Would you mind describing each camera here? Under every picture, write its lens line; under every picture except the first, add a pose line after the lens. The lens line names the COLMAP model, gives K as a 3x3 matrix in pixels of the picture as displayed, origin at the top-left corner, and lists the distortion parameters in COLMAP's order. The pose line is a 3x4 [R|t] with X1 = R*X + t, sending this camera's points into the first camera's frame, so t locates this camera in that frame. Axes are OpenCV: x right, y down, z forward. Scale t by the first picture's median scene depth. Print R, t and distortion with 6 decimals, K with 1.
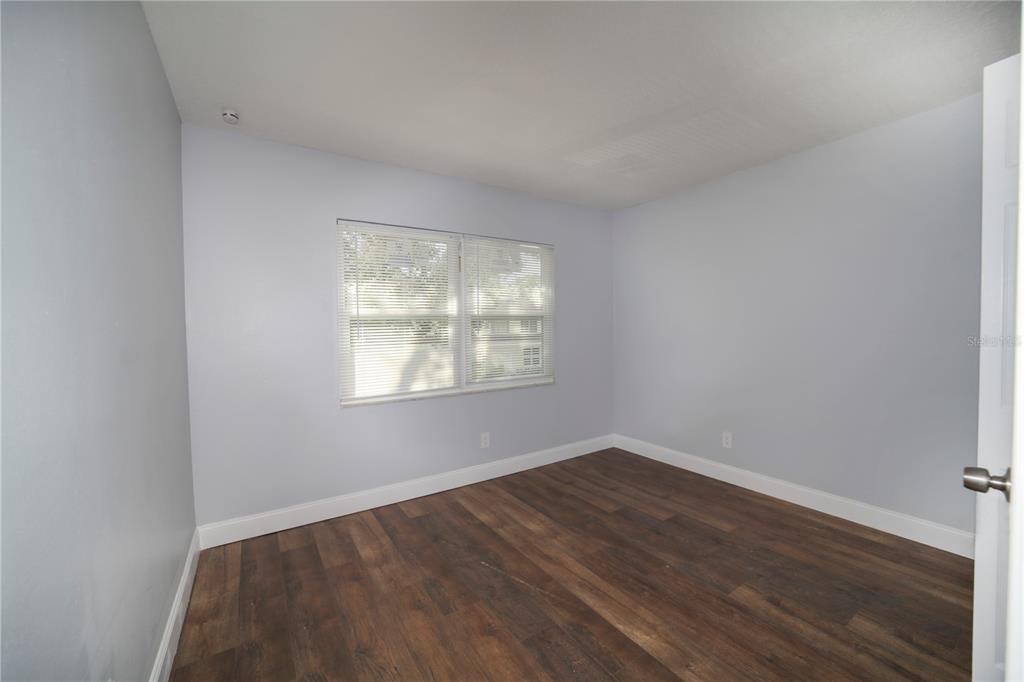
lens RADIAL K [[400.2, 0, 512.0], [0, 400.2, 341.0], [0, 0, 1]] dist [-0.021408, 0.000479]
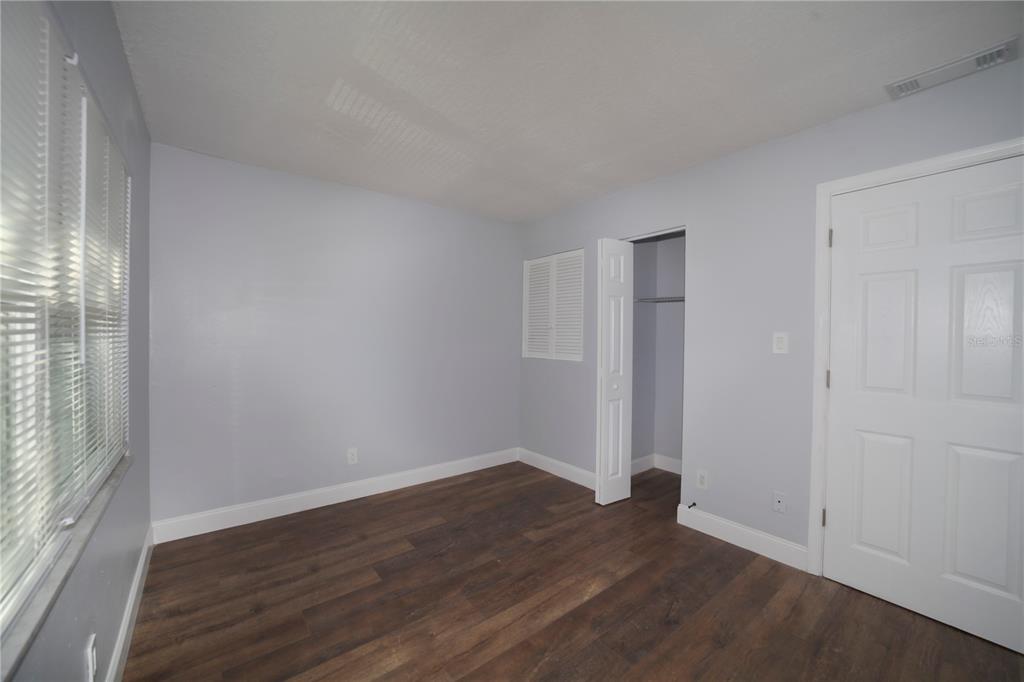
lens RADIAL K [[400.2, 0, 512.0], [0, 400.2, 341.0], [0, 0, 1]] dist [-0.021408, 0.000479]
pose [[-0.096184, 0.001681, 0.995362, -0.606512], [0.020640, 0.999787, 0.000306, -0.031697], [-0.995150, 0.020573, -0.096198, 0.907594]]
